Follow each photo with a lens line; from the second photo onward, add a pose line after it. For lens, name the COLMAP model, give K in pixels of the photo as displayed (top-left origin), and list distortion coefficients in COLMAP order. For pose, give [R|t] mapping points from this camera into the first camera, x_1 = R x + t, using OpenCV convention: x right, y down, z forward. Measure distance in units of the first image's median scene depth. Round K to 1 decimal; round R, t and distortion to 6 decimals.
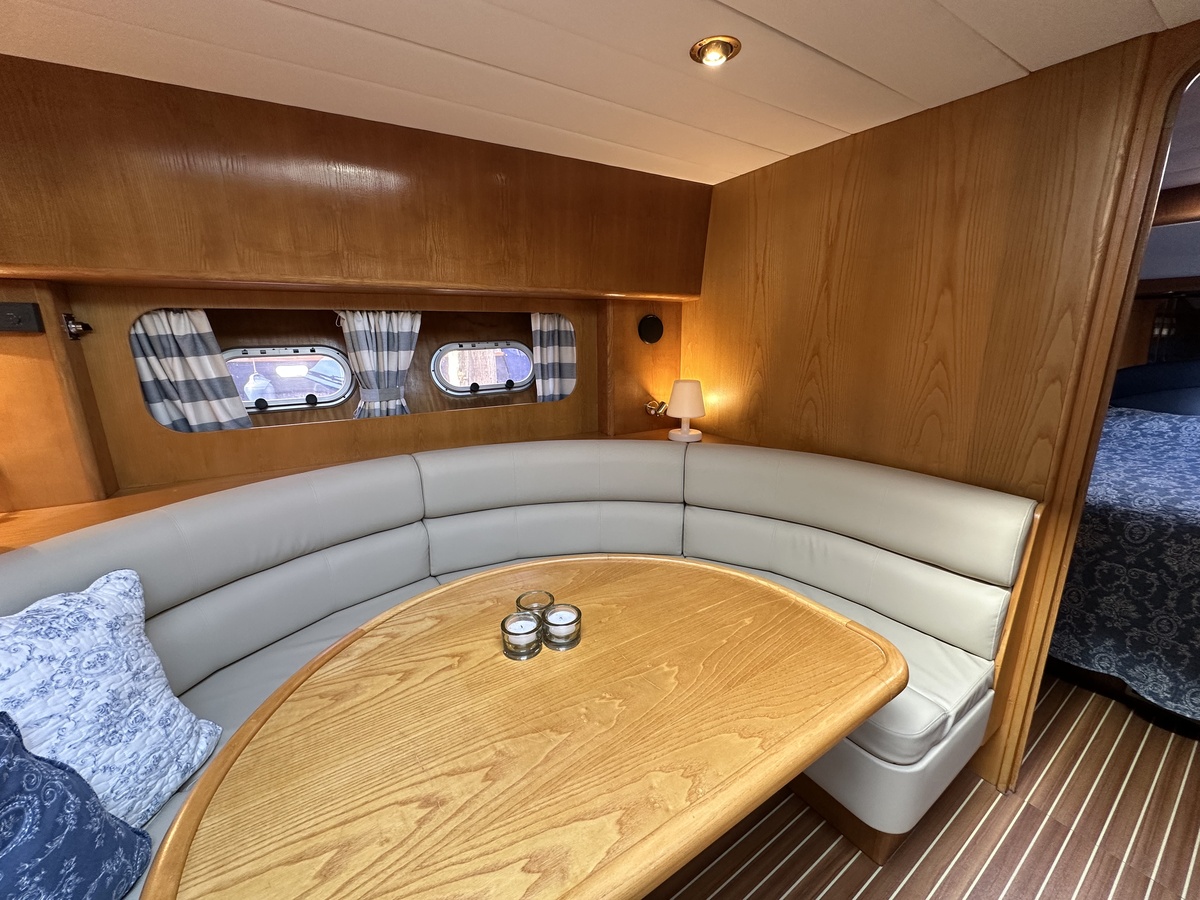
lens RADIAL K [[478.9, 0, 595.3], [0, 478.9, 450.8], [0, 0, 1]] dist [-0.003066, 0.000504]
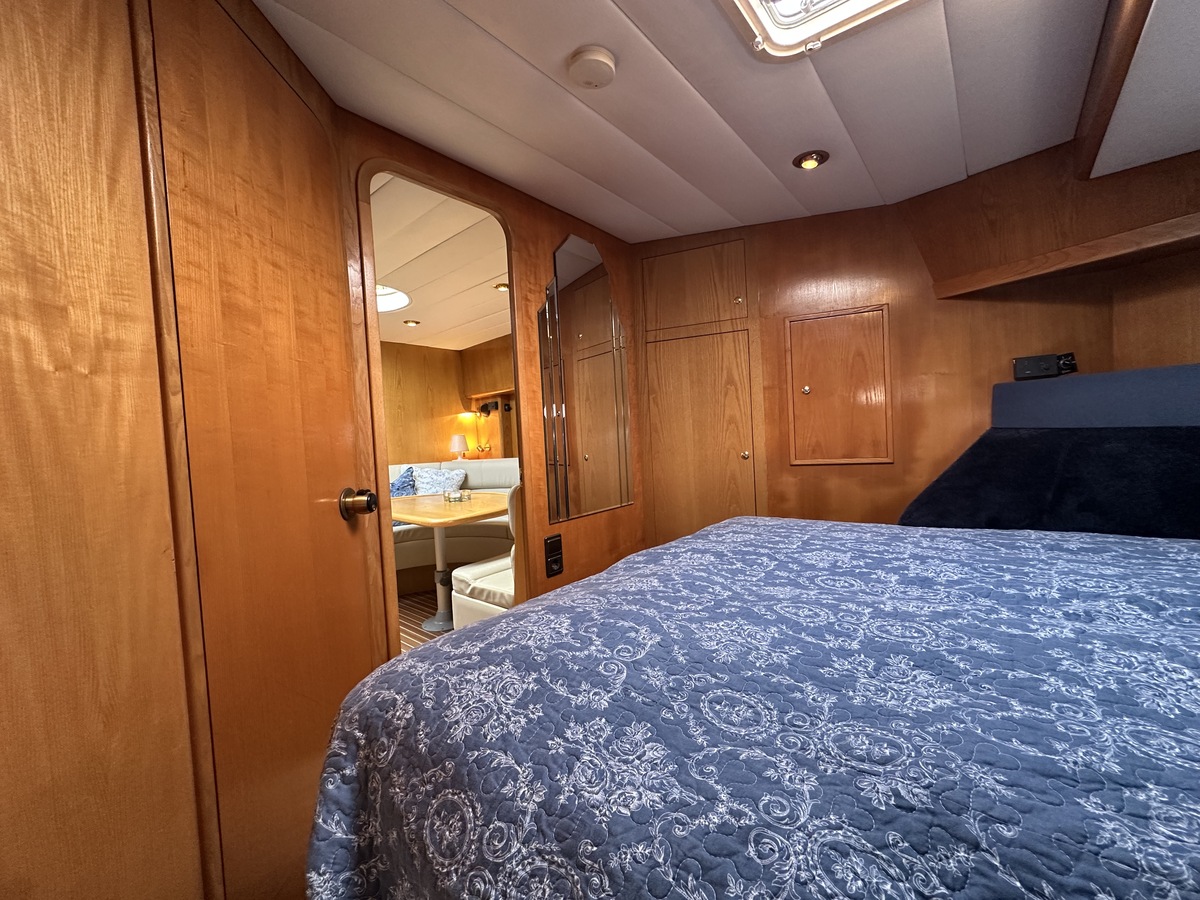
lens RADIAL K [[478.9, 0, 598.4], [0, 478.9, 455.8], [0, 0, 1]] dist [-0.003066, 0.000504]
pose [[0.271215, 0.043740, -0.961524, 2.198478], [-0.178713, 0.983885, -0.005652, -0.022005], [0.945782, 0.173370, 0.274662, 0.719221]]
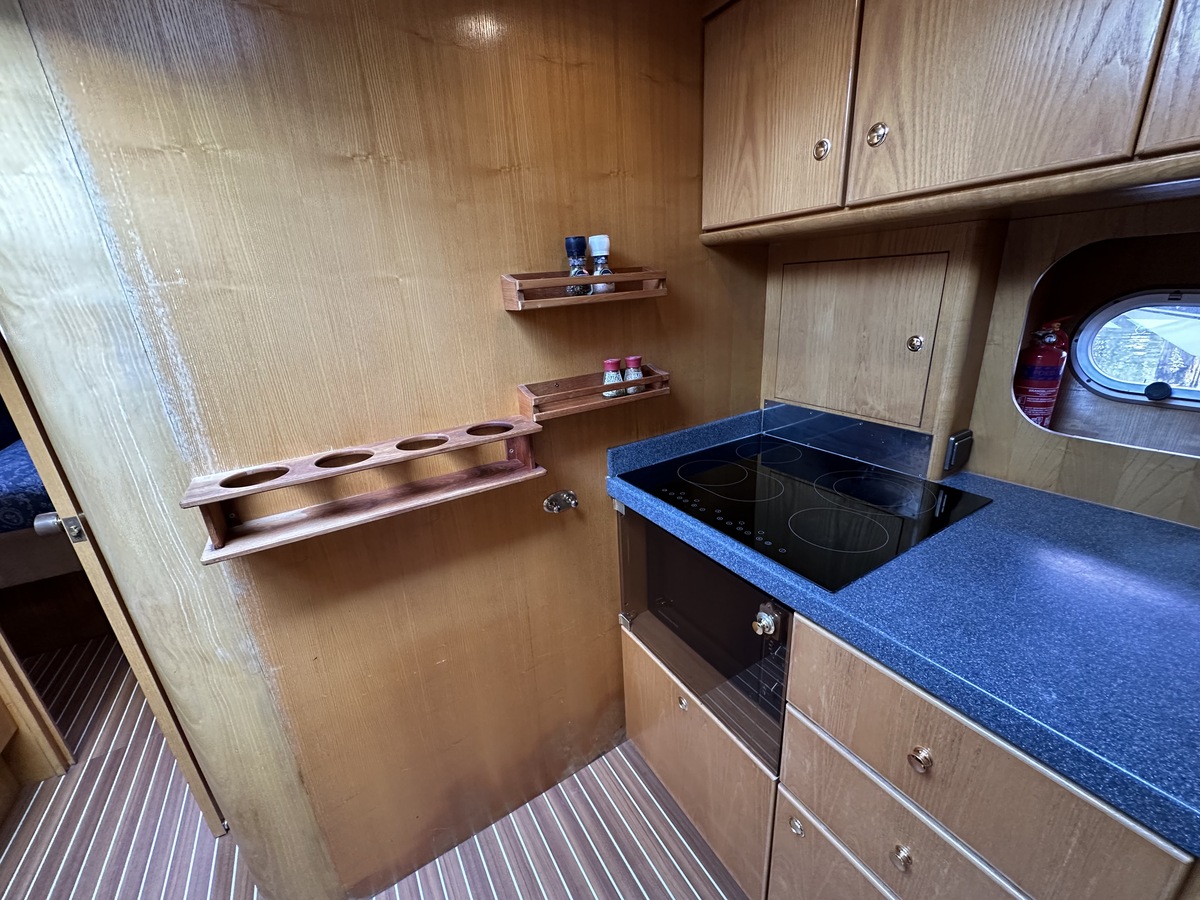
lens RADIAL K [[478.9, 0, 600.8], [0, 478.9, 451.0], [0, 0, 1]] dist [-0.003066, 0.000504]
pose [[0.049861, -0.325250, 0.944312, 0.154222], [0.288524, 0.909868, 0.298152, 0.098326], [-0.956173, 0.257591, 0.139210, -0.472776]]
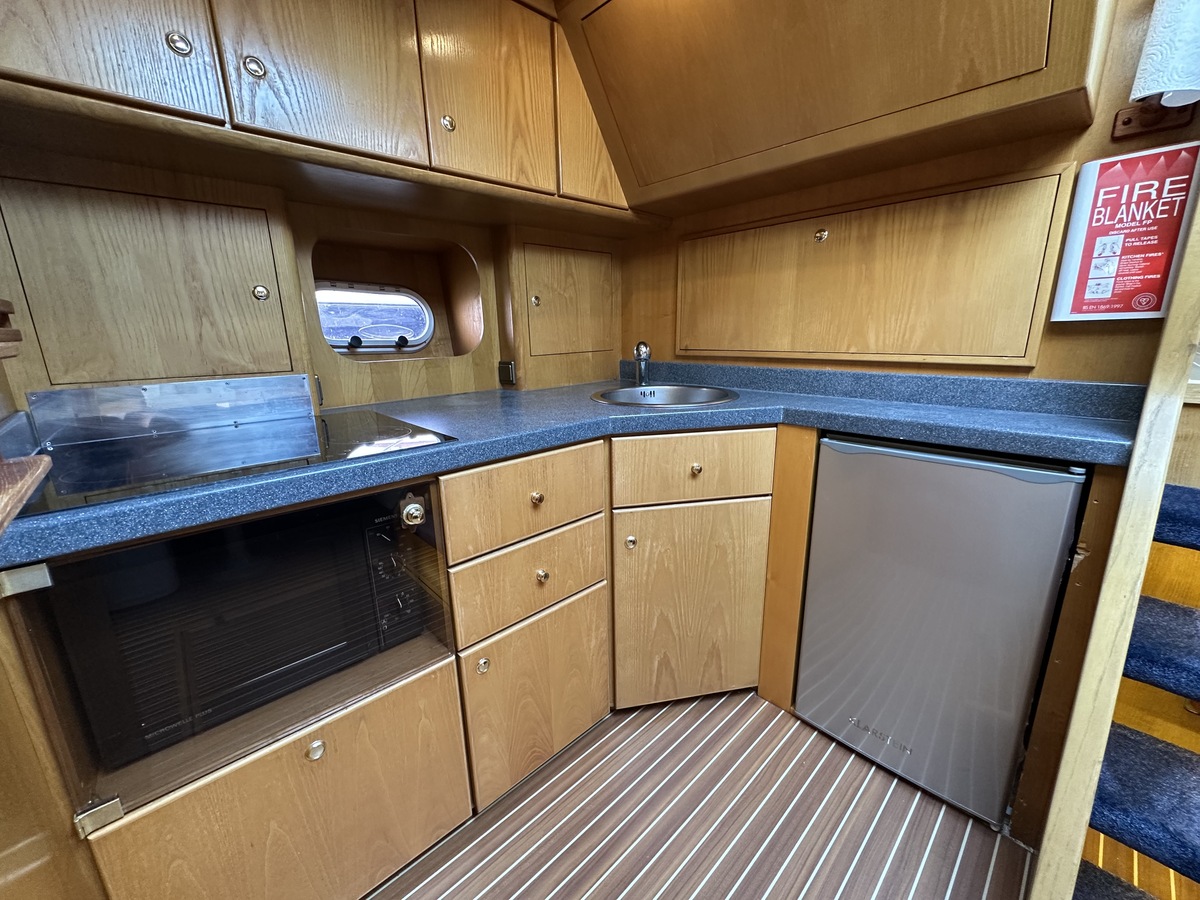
lens RADIAL K [[478.9, 0, 599.6], [0, 478.9, 450.1], [0, 0, 1]] dist [-0.003066, 0.000504]
pose [[-0.987387, 0.061107, -0.146057, 0.506372], [-0.013253, 0.887376, 0.460856, 0.165856], [0.157769, 0.456979, -0.875374, 0.018882]]
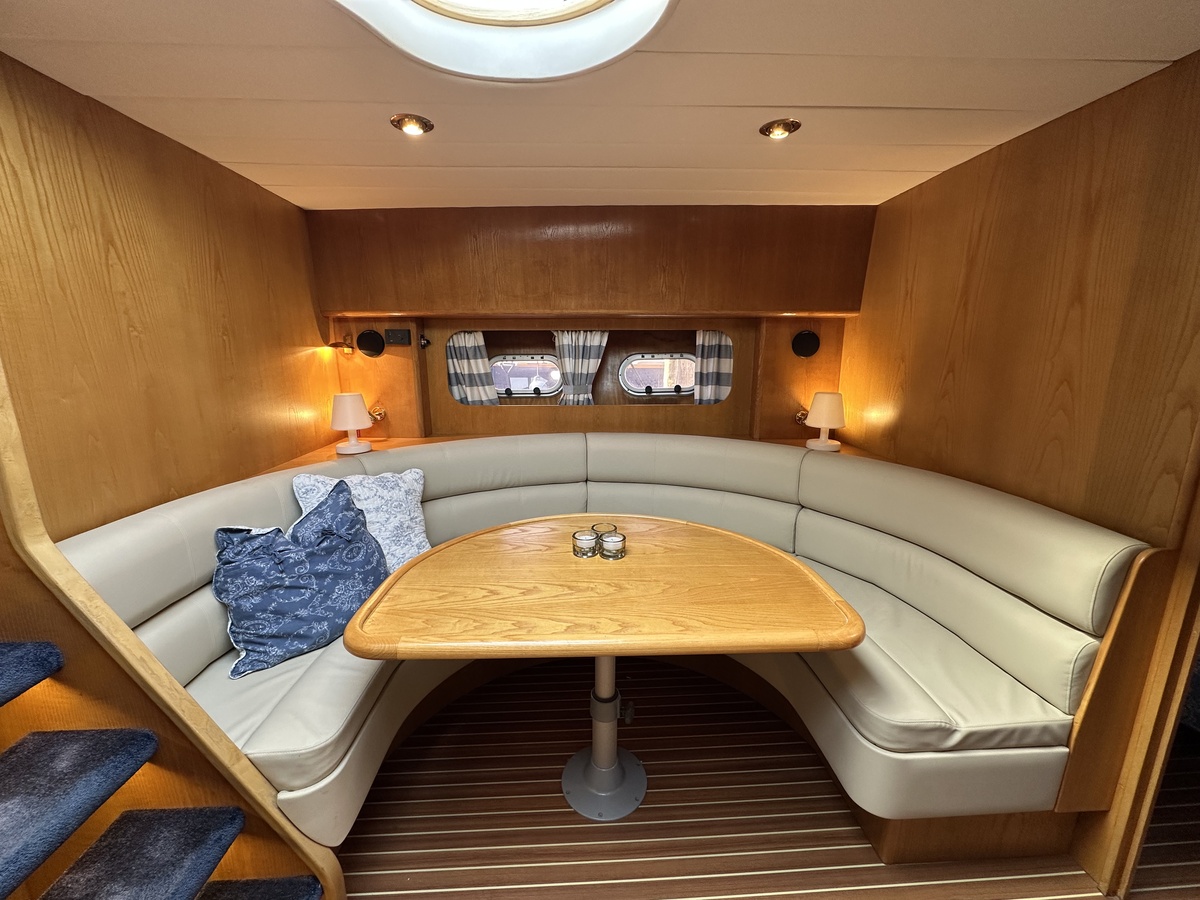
lens RADIAL K [[478.9, 0, 594.0], [0, 478.9, 450.2], [0, 0, 1]] dist [-0.003066, 0.000504]
pose [[0.856430, 0.115661, -0.503141, 0.425753], [-0.128951, 0.991615, 0.008454, 0.051563], [0.499900, 0.057640, 0.864163, -0.228011]]
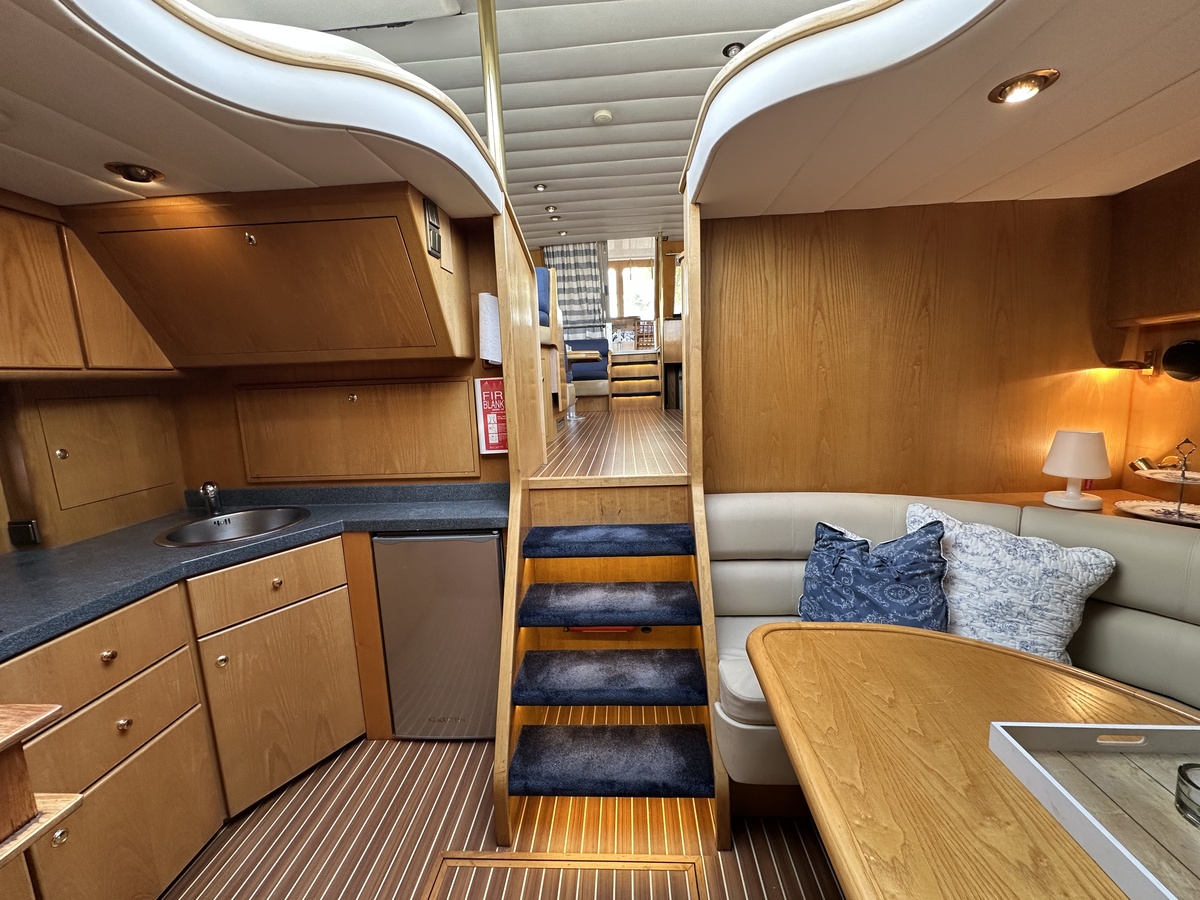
lens RADIAL K [[478.9, 0, 602.2], [0, 478.9, 449.3], [0, 0, 1]] dist [-0.003066, 0.000504]
pose [[-0.600730, 0.146993, -0.785822, 0.583587], [-0.145633, 0.946383, 0.288358, -0.135722], [0.786075, 0.287667, -0.547114, 0.422147]]
